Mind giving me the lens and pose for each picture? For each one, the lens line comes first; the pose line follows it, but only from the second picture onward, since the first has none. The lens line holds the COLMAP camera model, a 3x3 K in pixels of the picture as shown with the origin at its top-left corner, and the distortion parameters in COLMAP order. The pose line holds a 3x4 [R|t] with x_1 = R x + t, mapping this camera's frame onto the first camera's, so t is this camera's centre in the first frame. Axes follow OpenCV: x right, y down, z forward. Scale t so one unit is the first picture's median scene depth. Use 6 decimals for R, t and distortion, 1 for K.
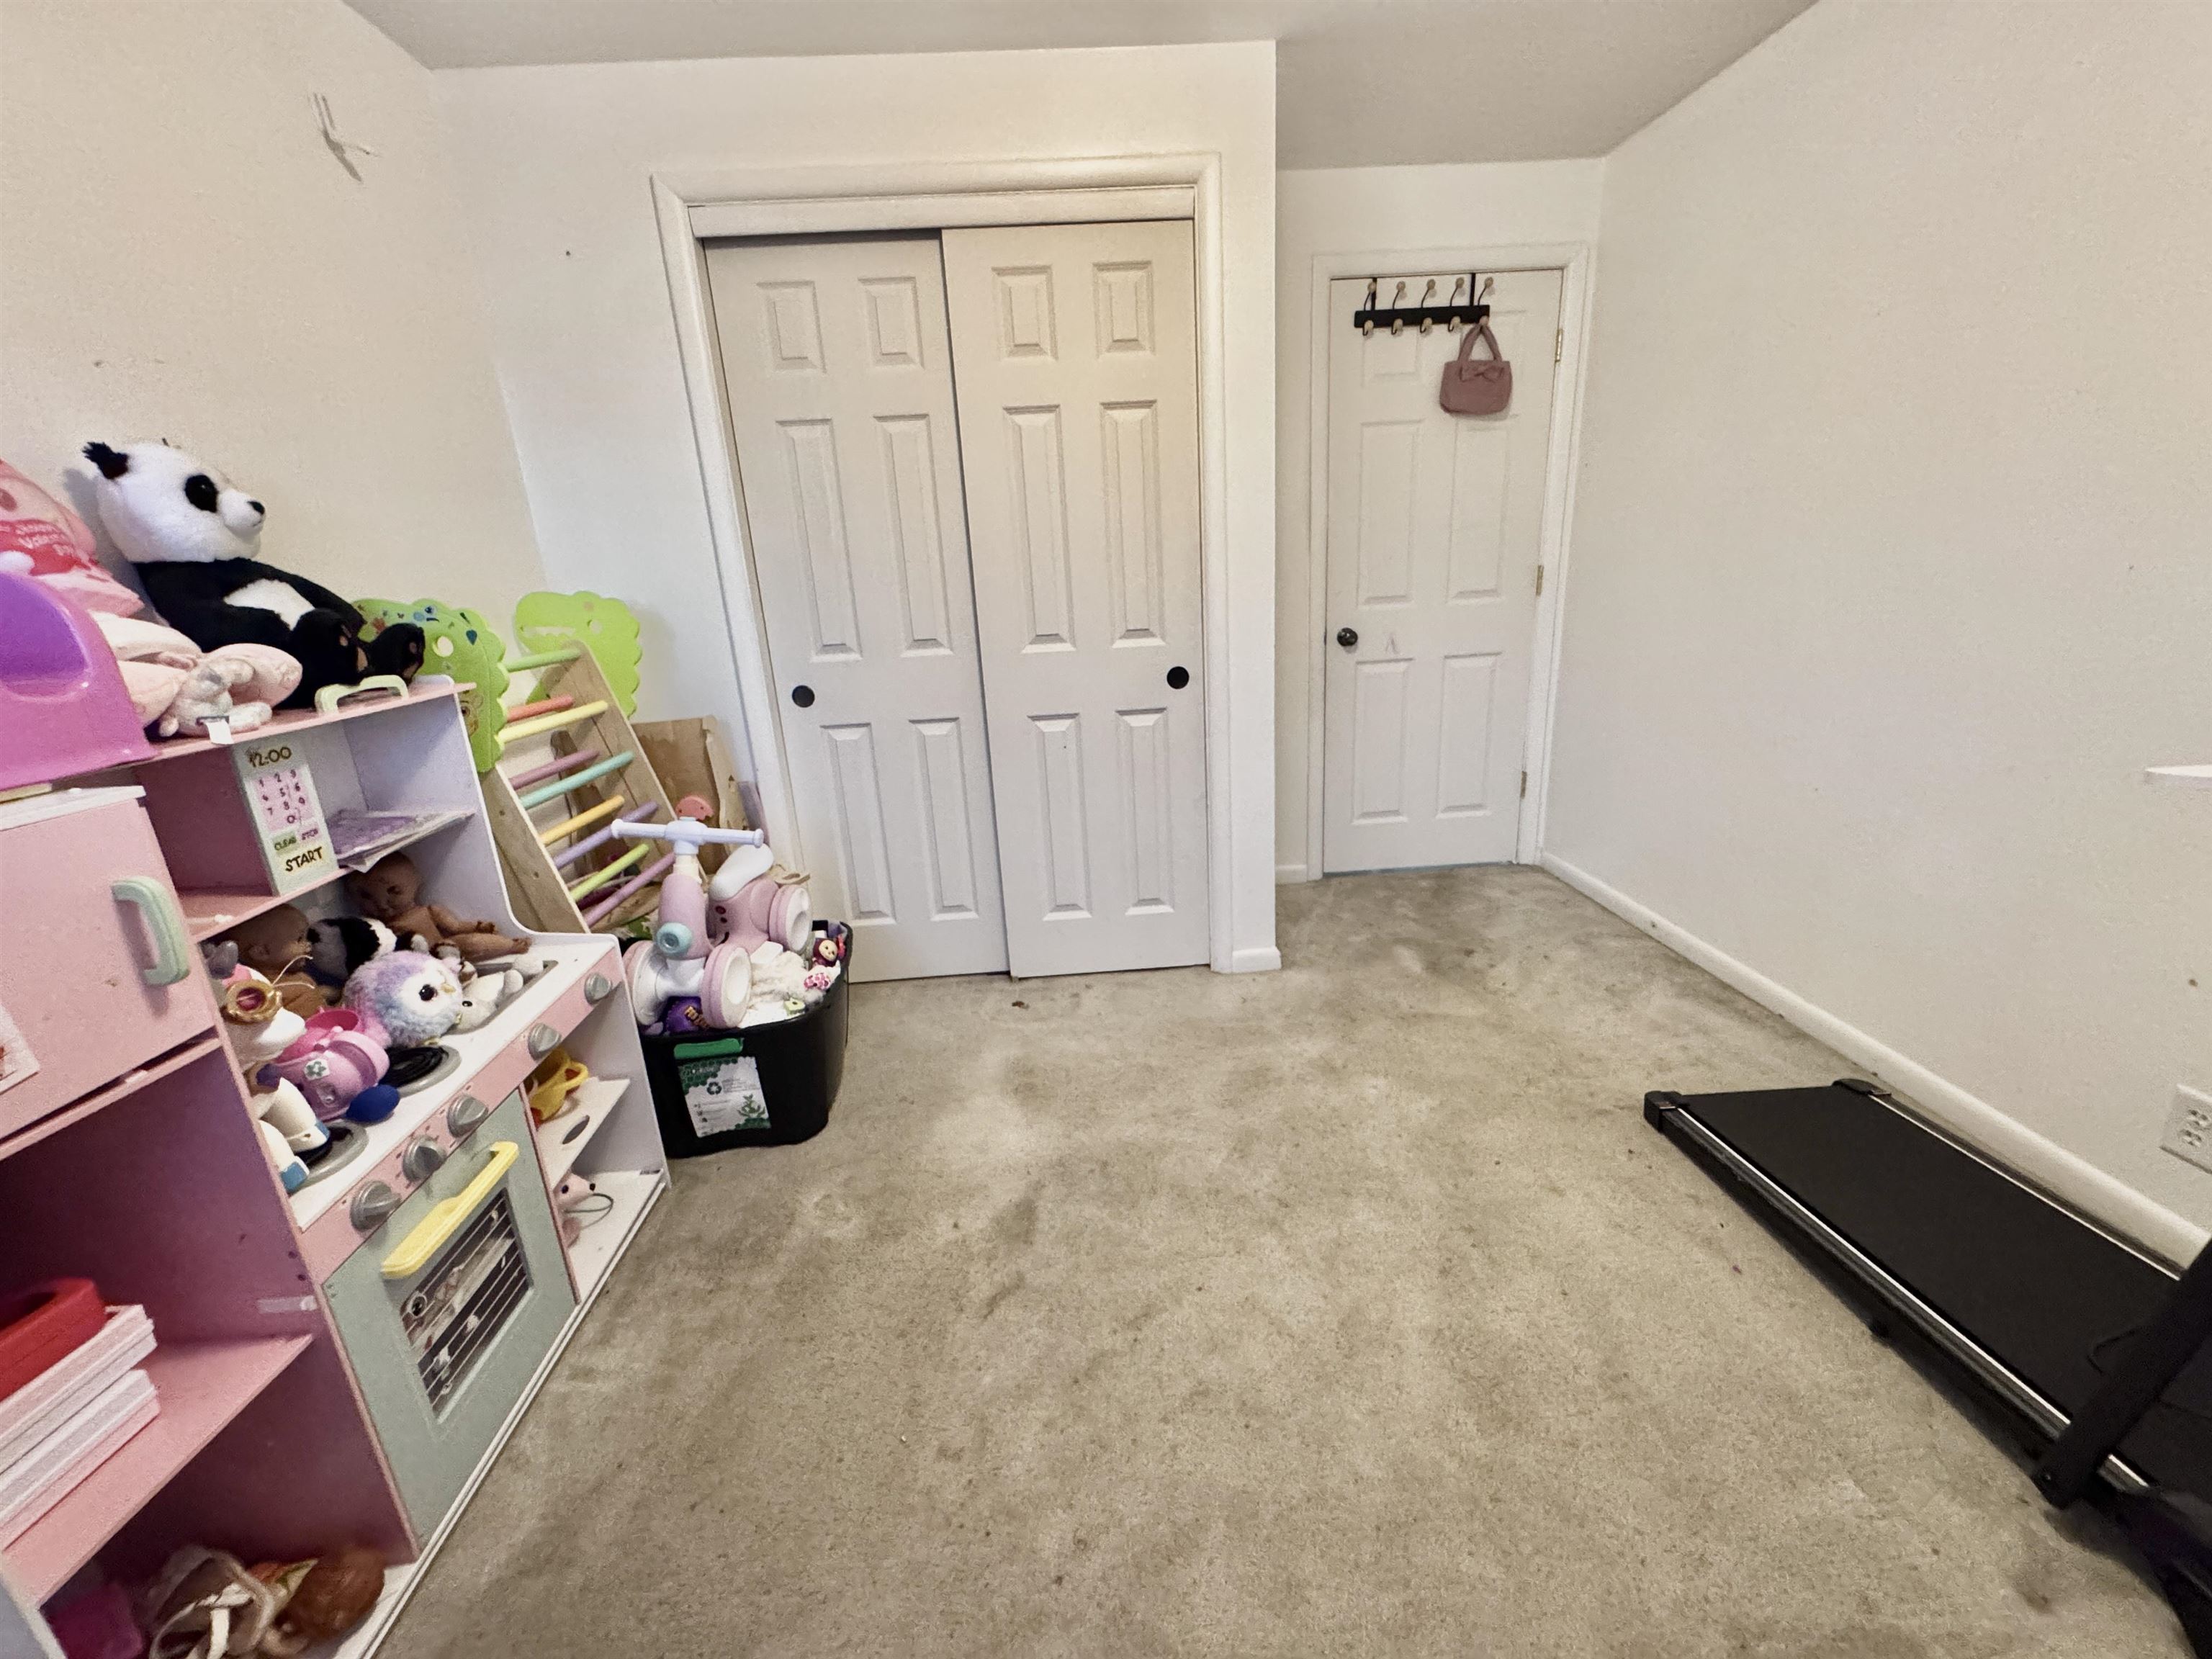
lens RADIAL K [[881.4, 0, 1121.2], [0, 881.4, 832.2], [0, 0, 1]] dist [-0.002875, 0.000545]
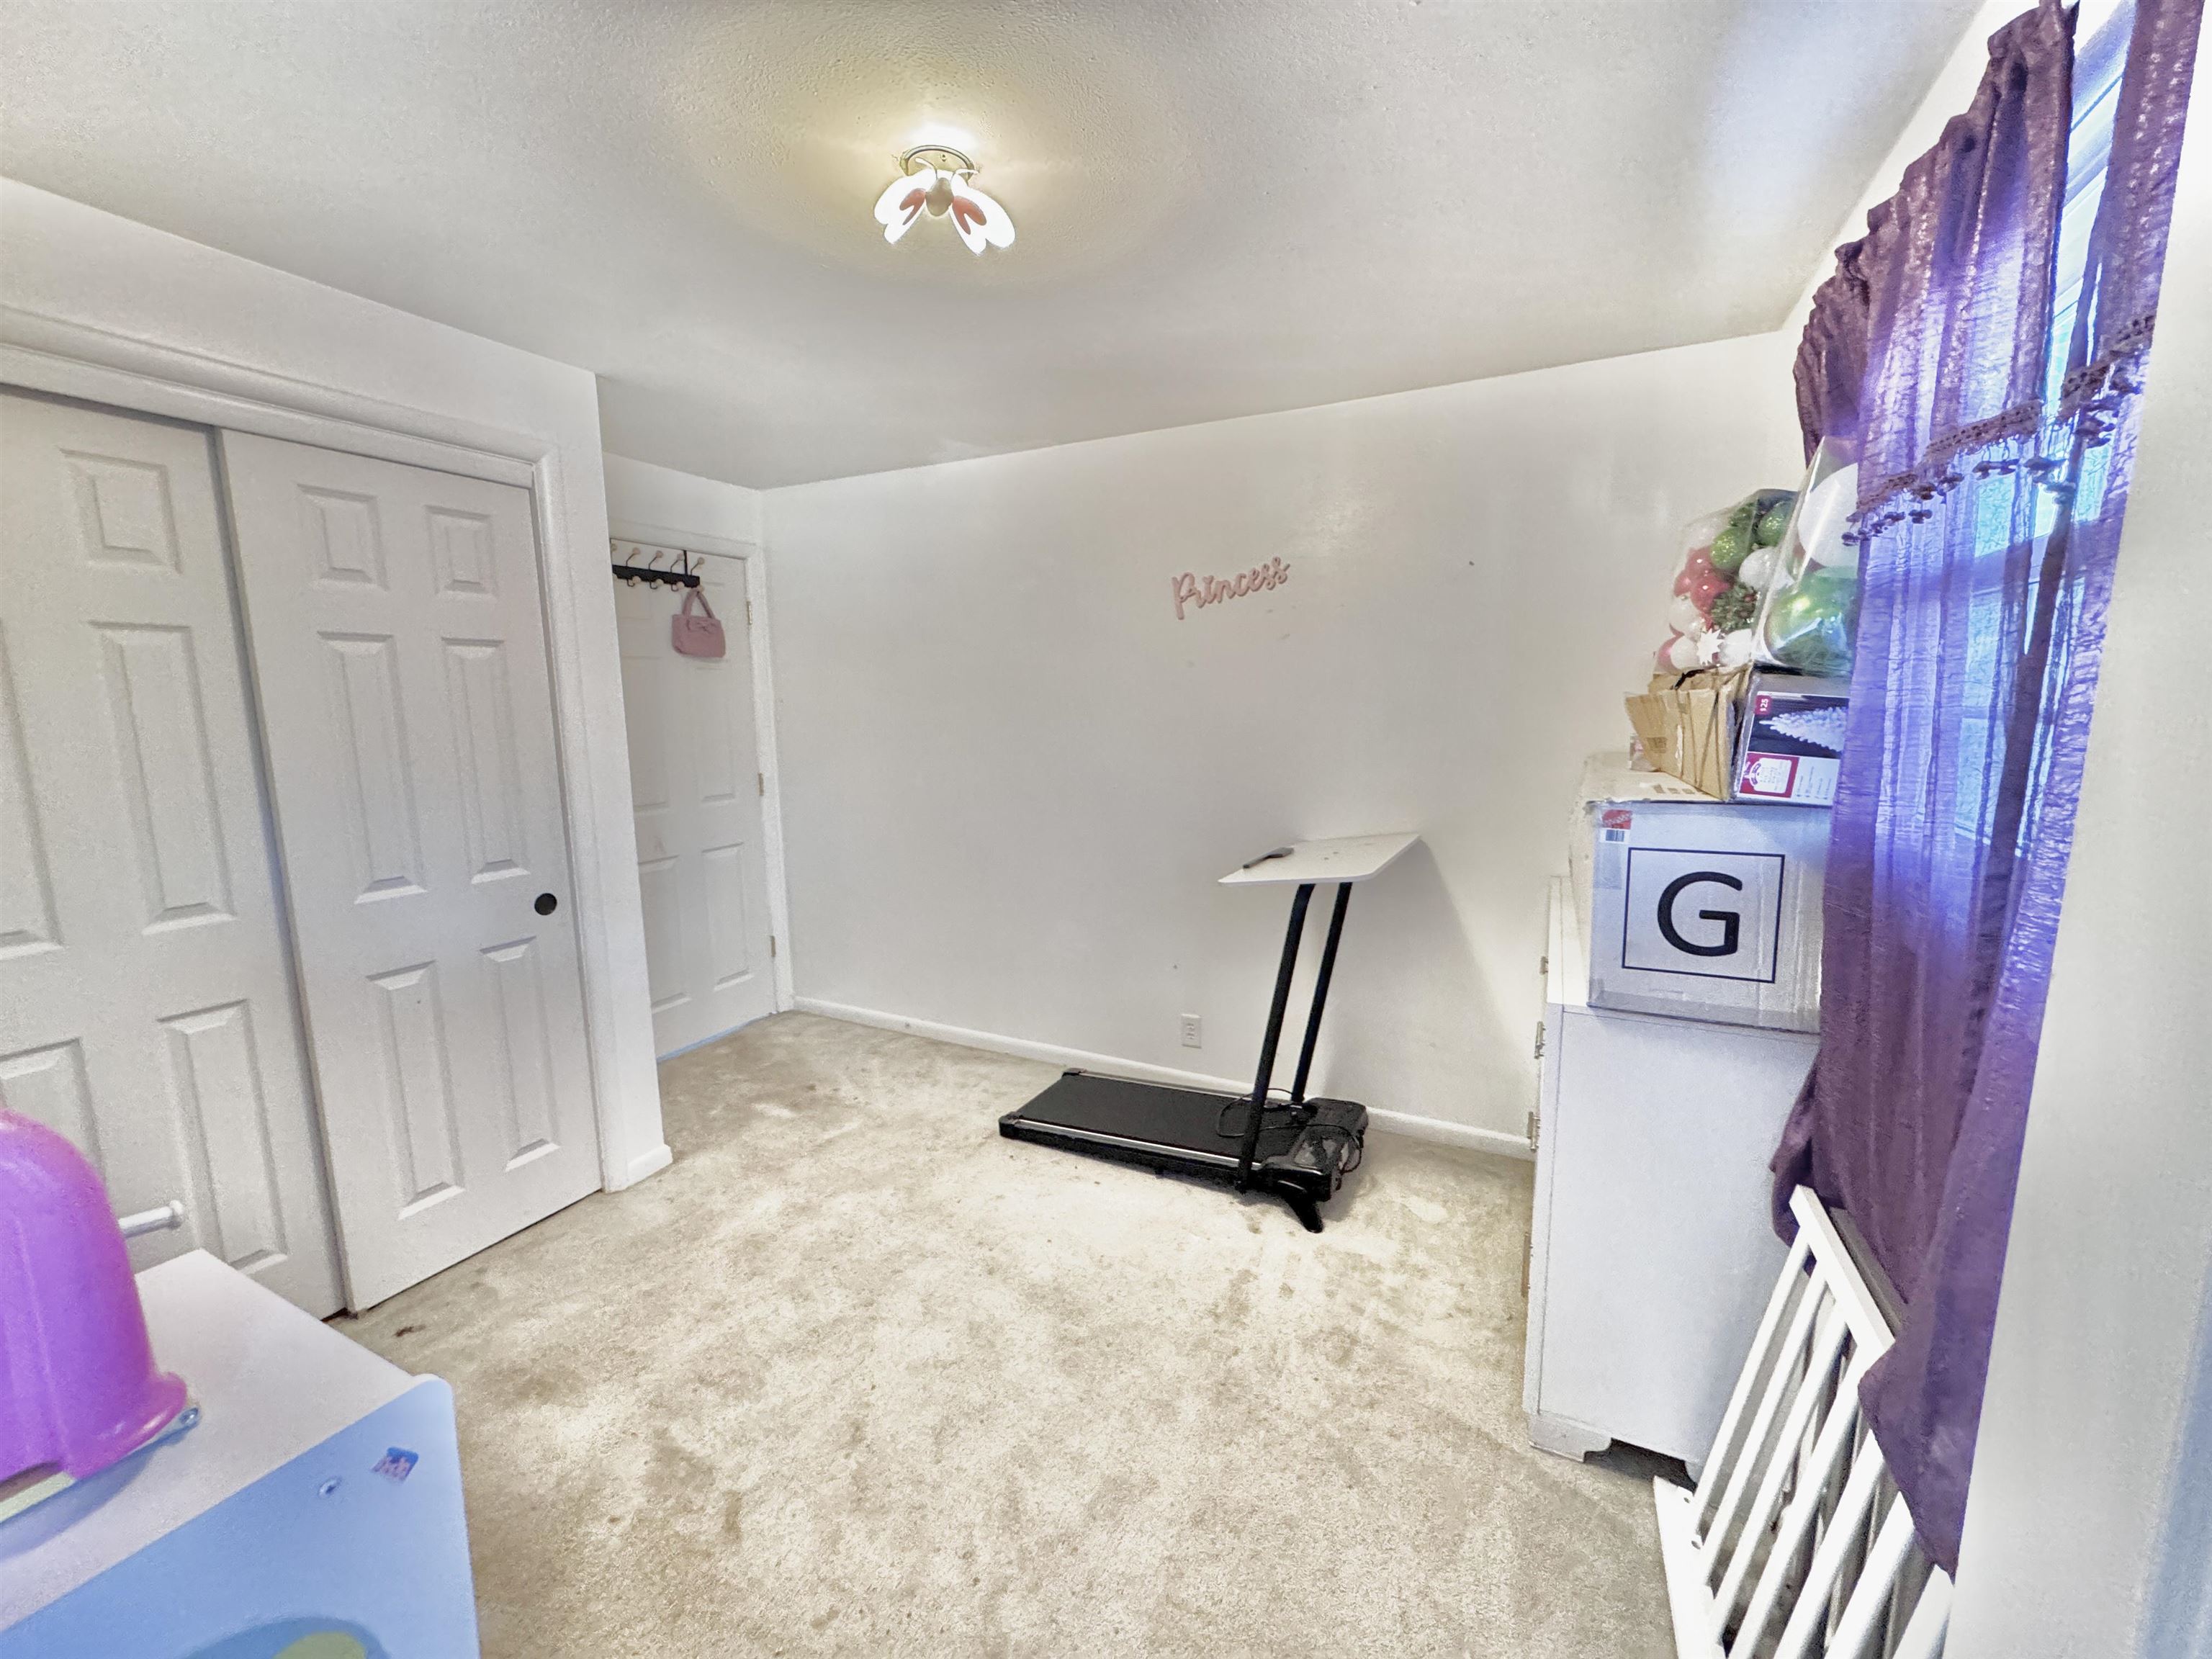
lens RADIAL K [[881.4, 0, 1104.9], [0, 881.4, 828.6], [0, 0, 1]] dist [-0.002875, 0.000545]
pose [[0.502027, -0.078884, 0.861247, -0.471182], [0.234248, 0.971010, -0.047608, -0.064834], [-0.832524, 0.225646, 0.505952, -0.039702]]
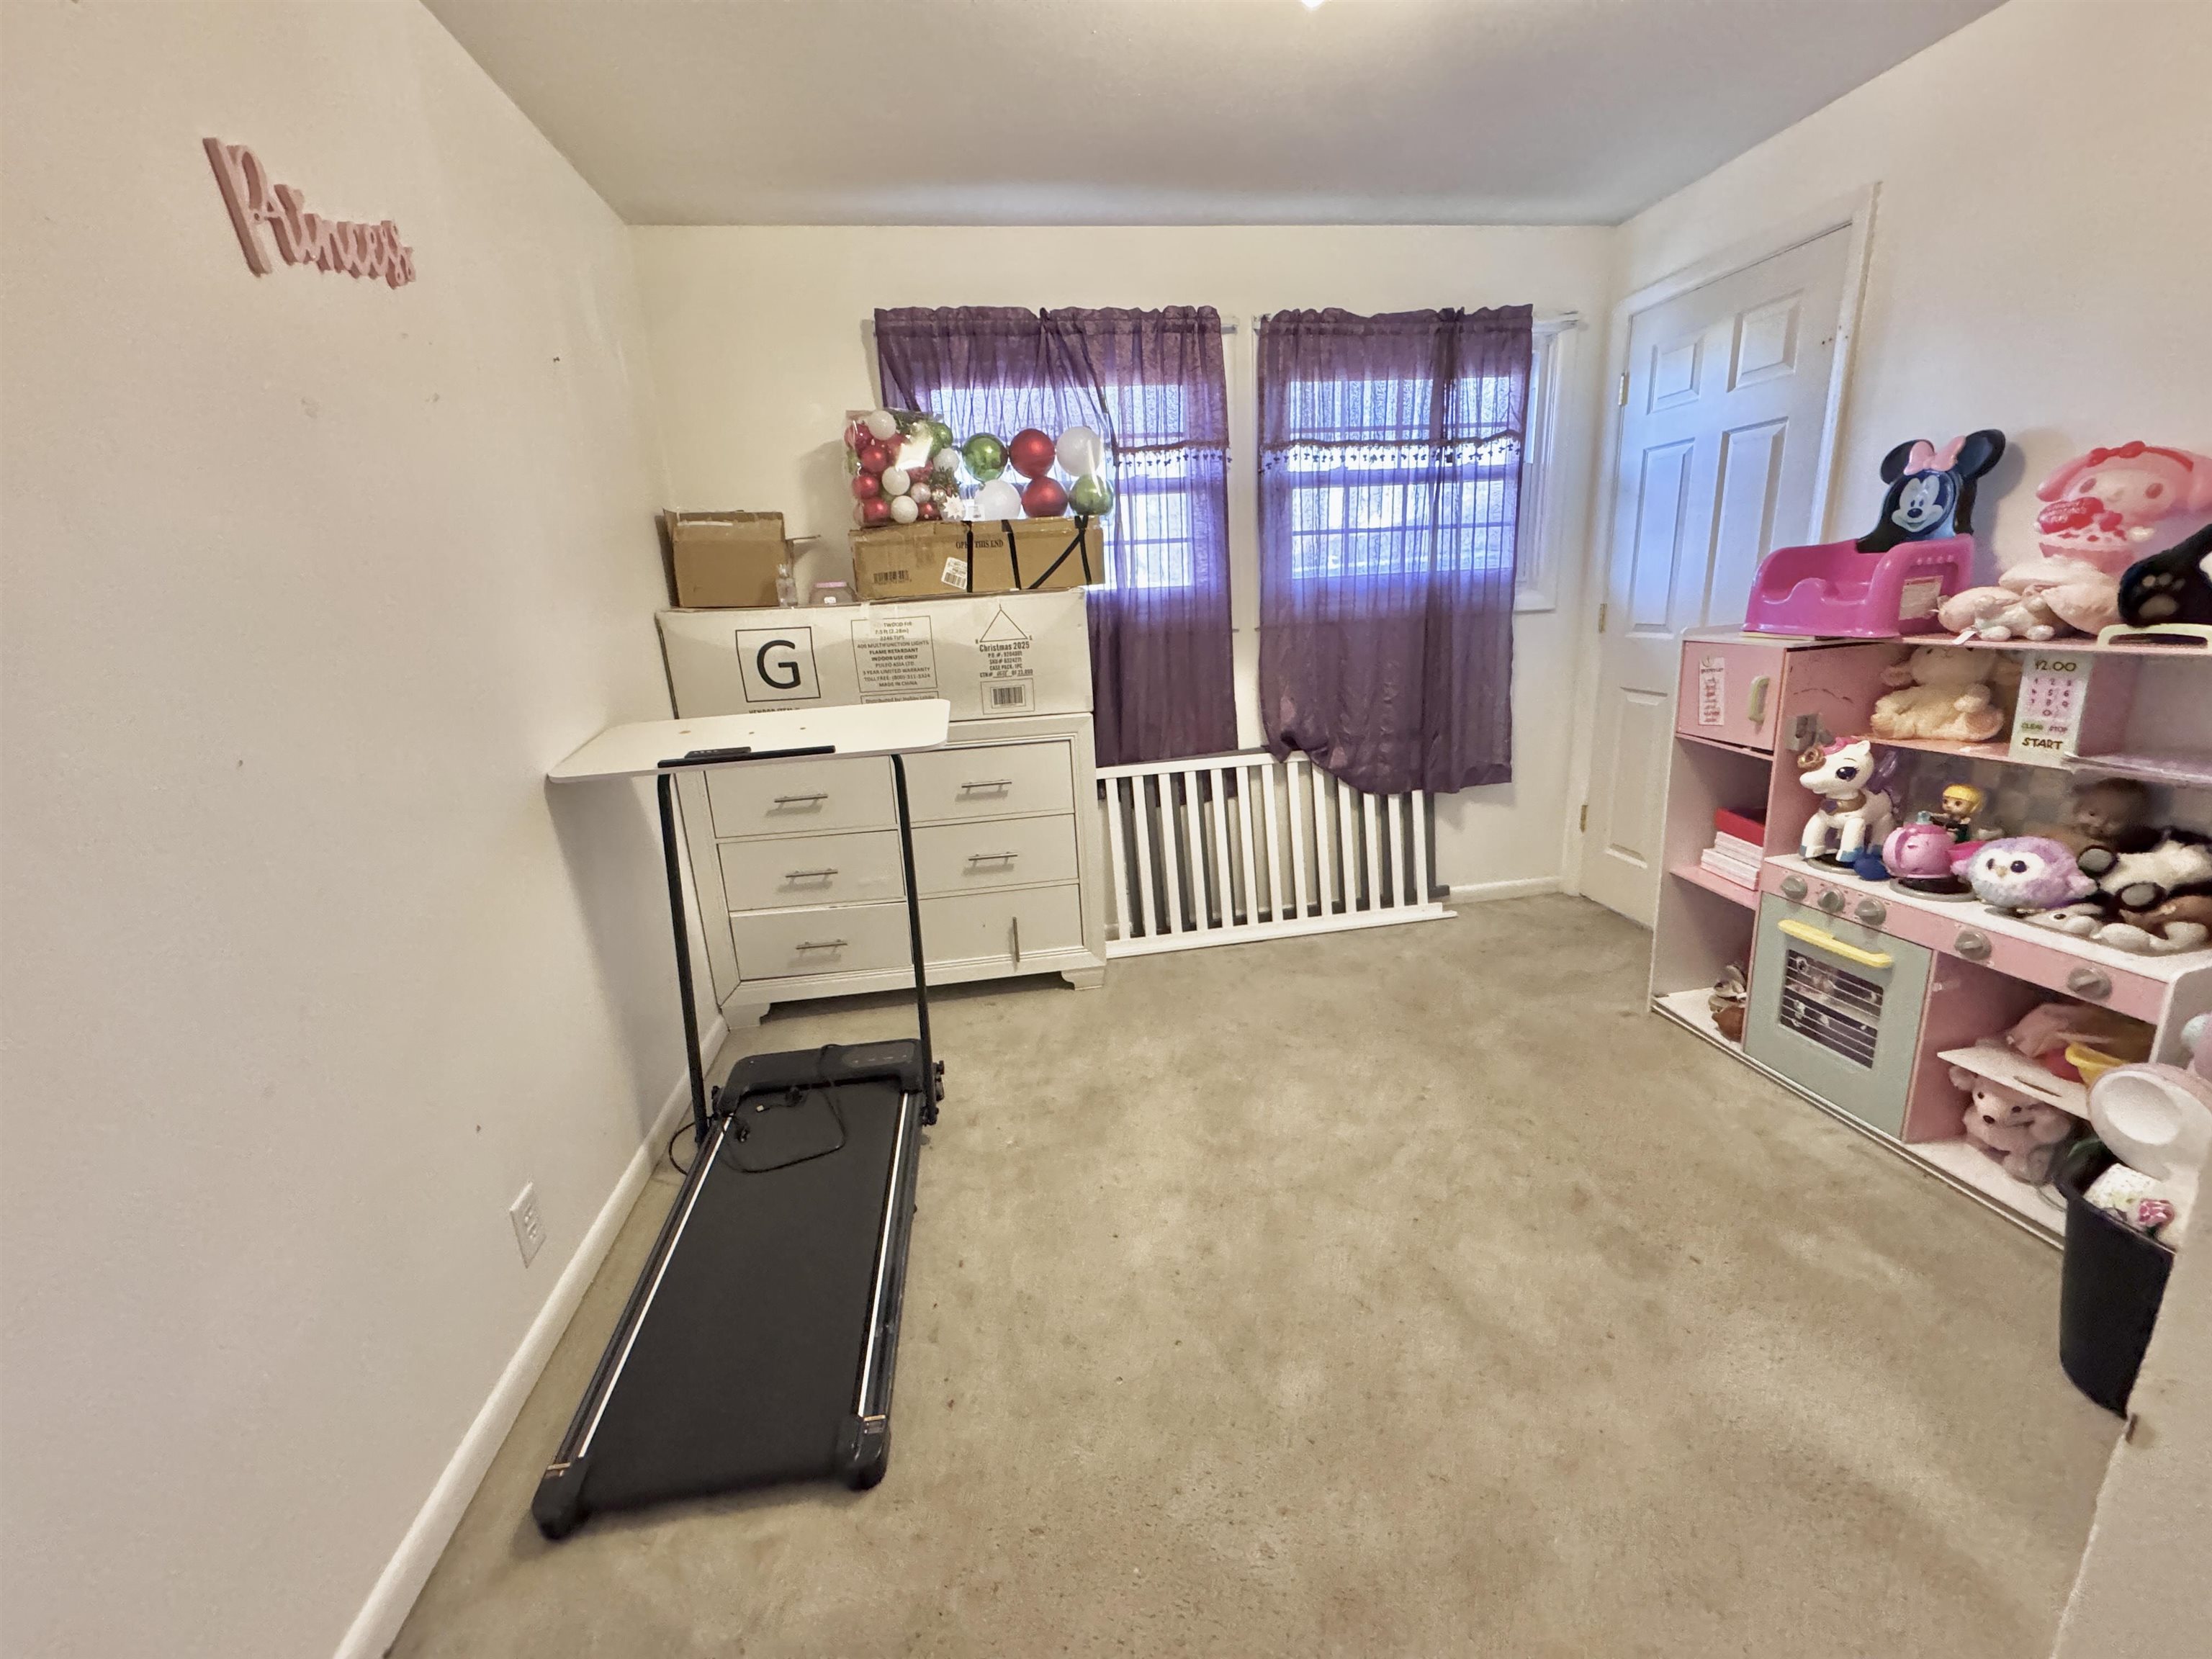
lens RADIAL K [[881.4, 0, 1106.3], [0, 881.4, 823.6], [0, 0, 1]] dist [-0.002875, 0.000545]
pose [[-0.991257, 0.113824, -0.066737, 0.319676], [0.062079, 0.848634, 0.525325, -0.345007], [0.116430, 0.516589, -0.848281, 1.052400]]
